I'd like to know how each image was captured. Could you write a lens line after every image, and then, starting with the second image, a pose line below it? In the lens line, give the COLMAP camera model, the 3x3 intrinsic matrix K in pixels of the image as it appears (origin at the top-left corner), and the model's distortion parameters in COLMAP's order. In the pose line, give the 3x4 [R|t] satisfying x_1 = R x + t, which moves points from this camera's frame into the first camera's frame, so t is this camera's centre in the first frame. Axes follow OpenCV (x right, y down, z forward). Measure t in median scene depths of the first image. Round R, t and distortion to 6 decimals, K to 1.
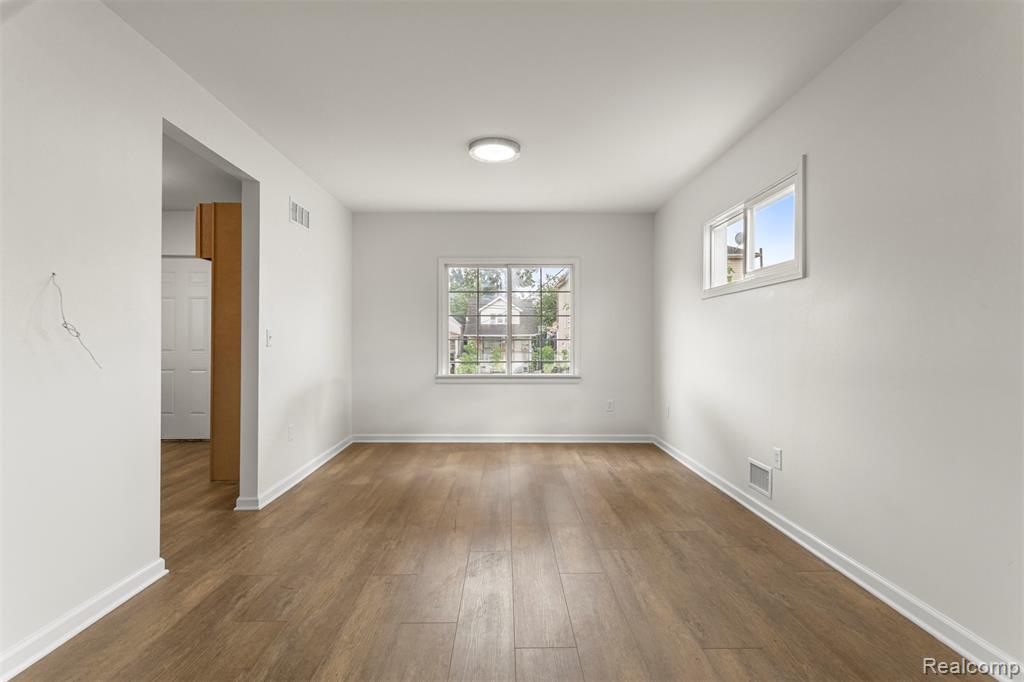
lens RADIAL K [[487.5, 0, 511.8], [0, 487.5, 341.8], [0, 0, 1]] dist [0.002359, 0.000510]
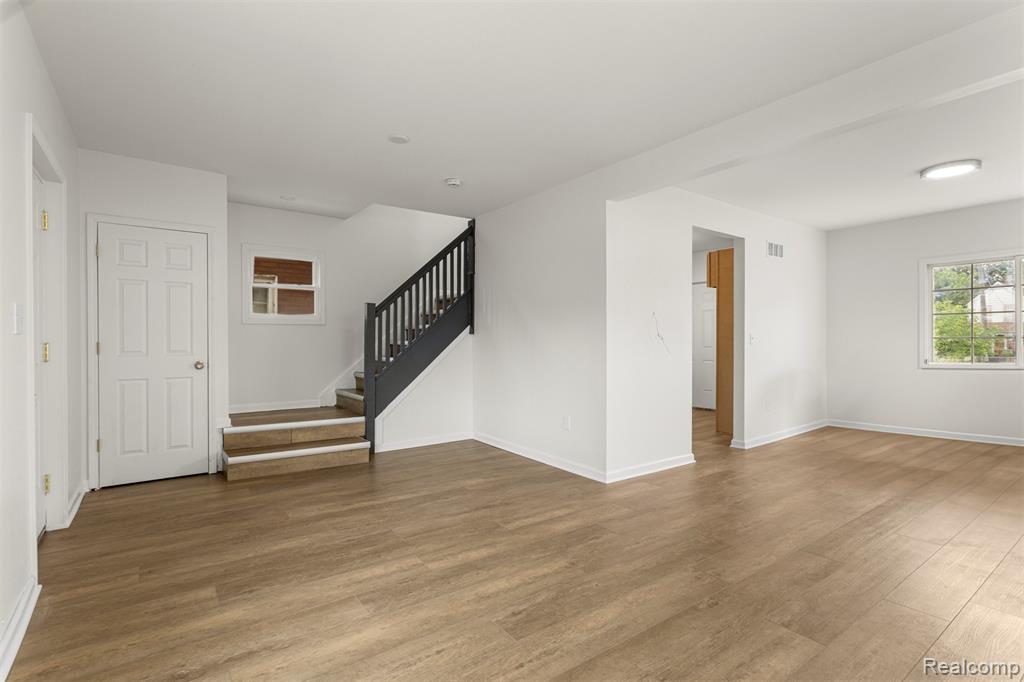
lens RADIAL K [[486.7, 0, 508.5], [0, 486.7, 340.1], [0, 0, 1]] dist [0.001535, 0.000560]
pose [[0.576209, -0.002530, -0.817298, 0.266928], [0.003113, 0.999995, -0.000900, -0.003761], [0.817296, -0.002026, 0.576214, -0.429808]]
